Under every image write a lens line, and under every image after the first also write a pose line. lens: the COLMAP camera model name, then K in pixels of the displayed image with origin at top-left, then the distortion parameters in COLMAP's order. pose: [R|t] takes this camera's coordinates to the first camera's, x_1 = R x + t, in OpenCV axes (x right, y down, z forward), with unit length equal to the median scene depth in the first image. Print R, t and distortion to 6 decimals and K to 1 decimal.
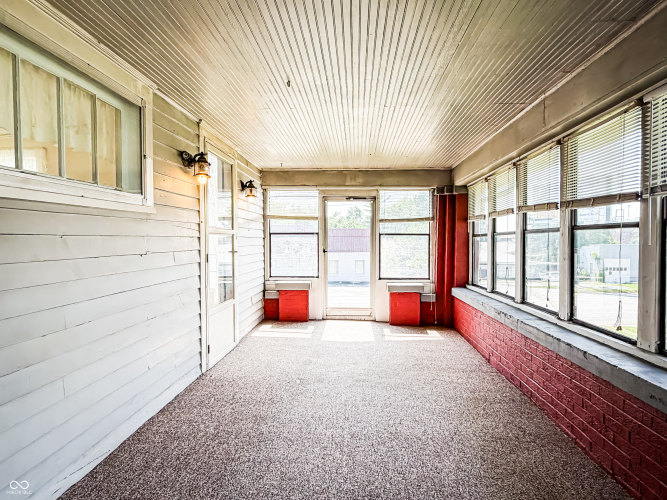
lens RADIAL K [[428.9, 0, 334.2], [0, 428.9, 250.5], [0, 0, 1]] dist [0.004863, 0.000590]
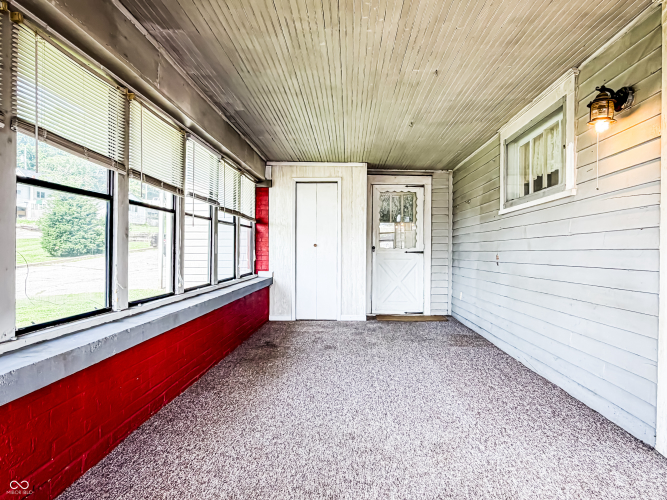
lens RADIAL K [[428.9, 0, 333.2], [0, 428.9, 251.2], [0, 0, 1]] dist [0.004863, 0.000590]
pose [[-0.999858, -0.011663, -0.012163, 0.159180], [-0.011909, 0.999722, 0.020345, 0.031763], [0.011922, 0.020487, -0.999719, 2.056067]]
